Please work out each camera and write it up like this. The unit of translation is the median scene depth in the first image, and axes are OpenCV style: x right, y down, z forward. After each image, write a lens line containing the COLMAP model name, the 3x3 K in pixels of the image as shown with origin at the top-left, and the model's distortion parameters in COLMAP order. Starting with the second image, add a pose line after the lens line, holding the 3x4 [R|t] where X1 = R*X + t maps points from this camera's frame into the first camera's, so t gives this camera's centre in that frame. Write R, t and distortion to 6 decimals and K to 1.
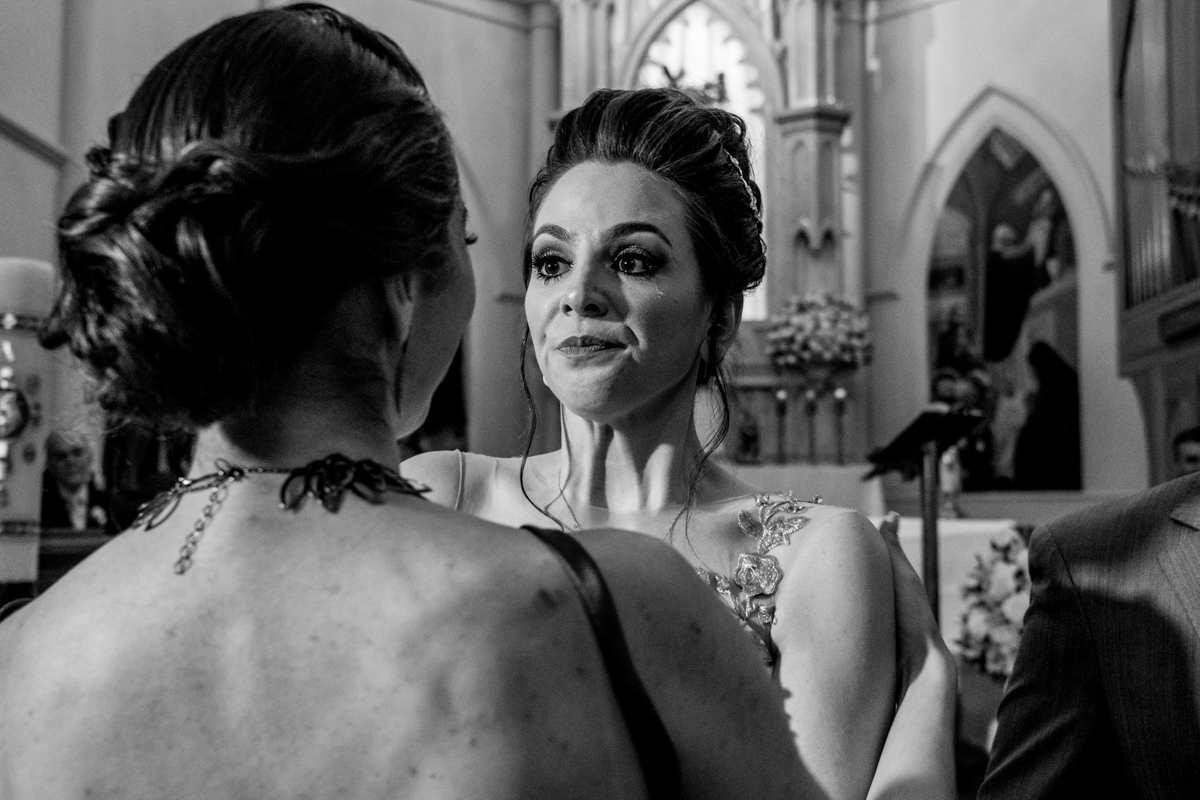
lens RADIAL K [[1434.5, 0, 553.5], [0, 1434.5, 385.2], [0, 0, 1]] dist [-0.001343, 0.000000]
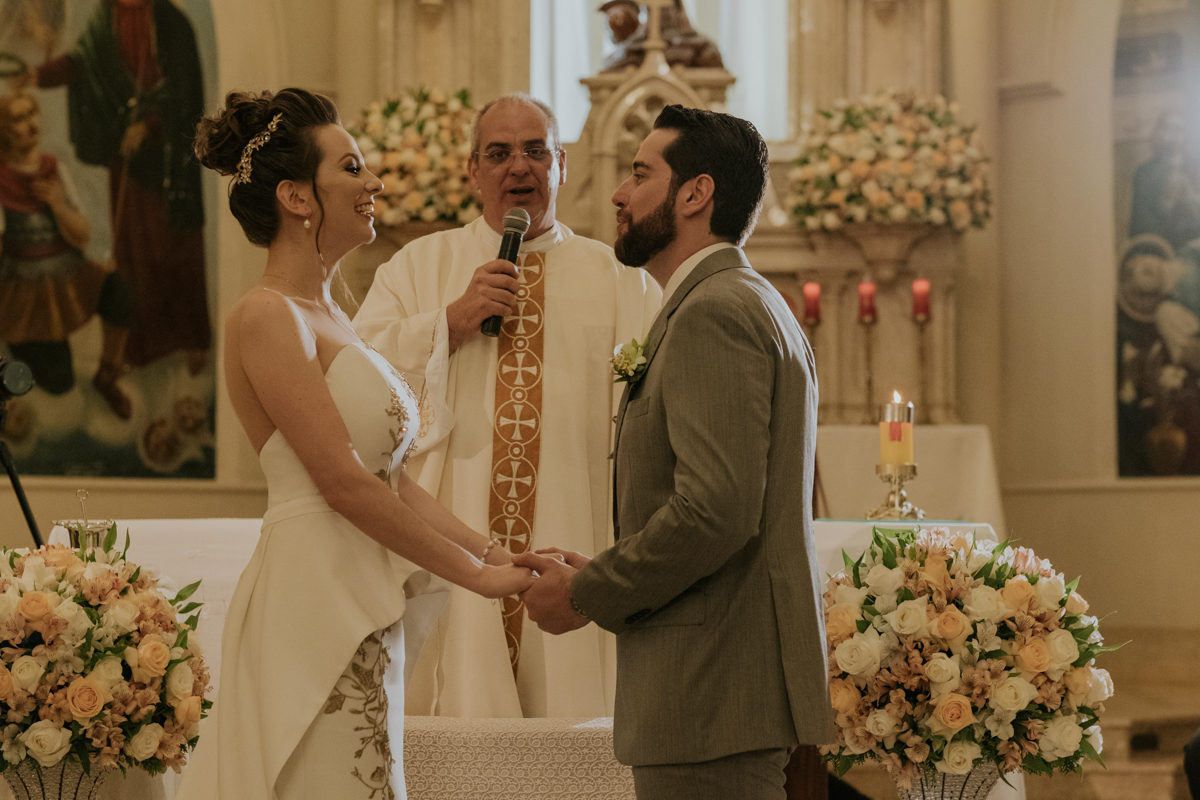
lens RADIAL K [[3172.6, 0, 610.7], [0, 3172.6, 399.3], [0, 0, 1]] dist [0.094262, 0.000000]
pose [[0.999680, -0.005263, 0.024724, 0.056311], [0.004021, 0.998740, 0.050021, -0.010744], [-0.024956, -0.049906, 0.998442, -0.139987]]
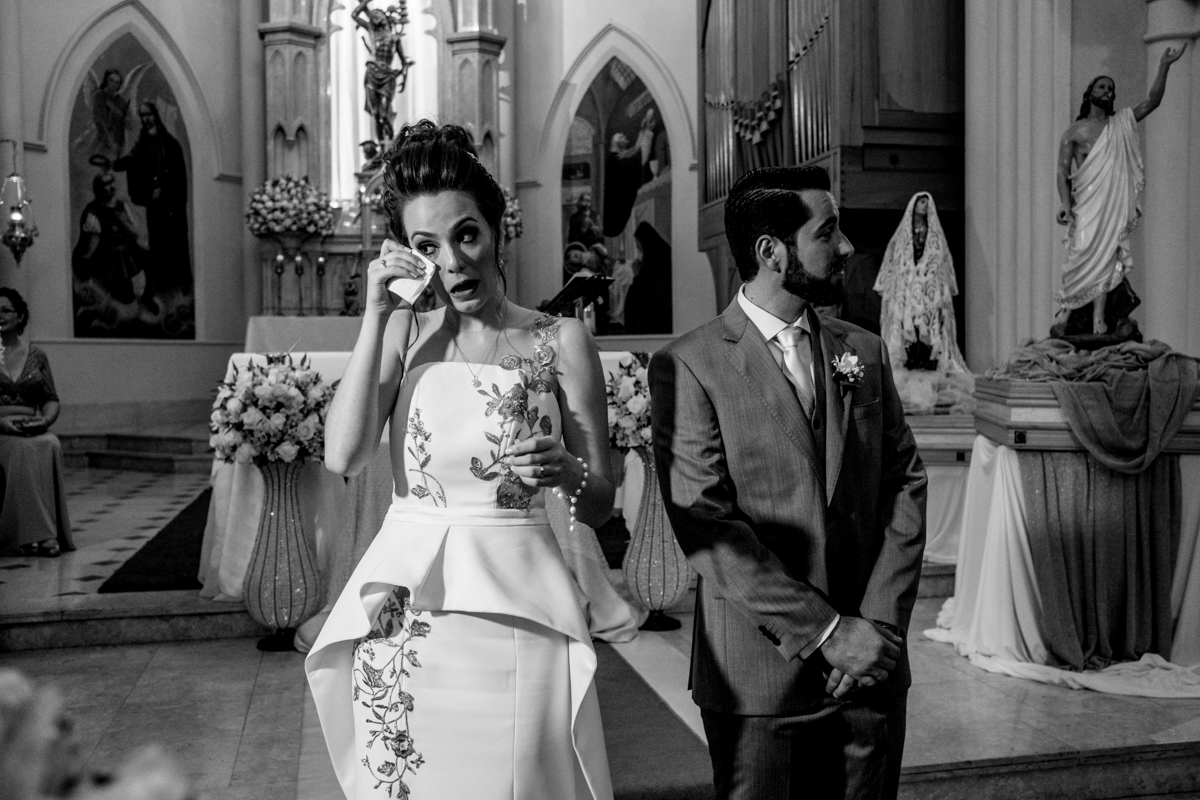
lens RADIAL K [[1204.0, 0, 600.0], [0, 1204.0, 382.1], [0, 0, 1]] dist [-0.000820, 0.000000]
pose [[0.956708, -0.022737, 0.290159, -0.030460], [-0.009356, 0.994026, 0.108739, -0.003737], [-0.290898, -0.106747, 0.950780, -0.075721]]
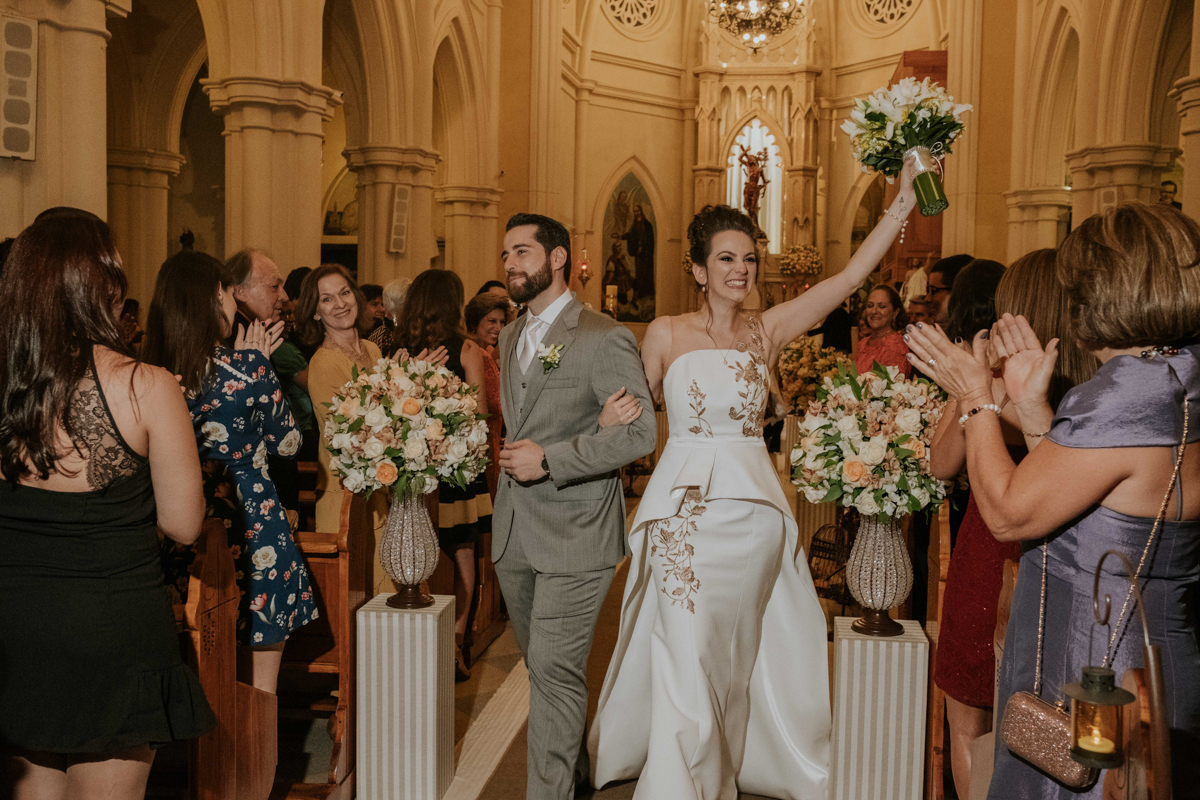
lens RADIAL K [[1285.5, 0, 601.7], [0, 1285.5, 399.3], [0, 0, 1]] dist [-0.001178, 0.000000]
pose [[0.998601, 0.016494, -0.050238, -0.041500], [-0.009352, 0.990221, 0.139196, -0.103978], [0.052043, -0.138531, 0.988990, -1.224261]]
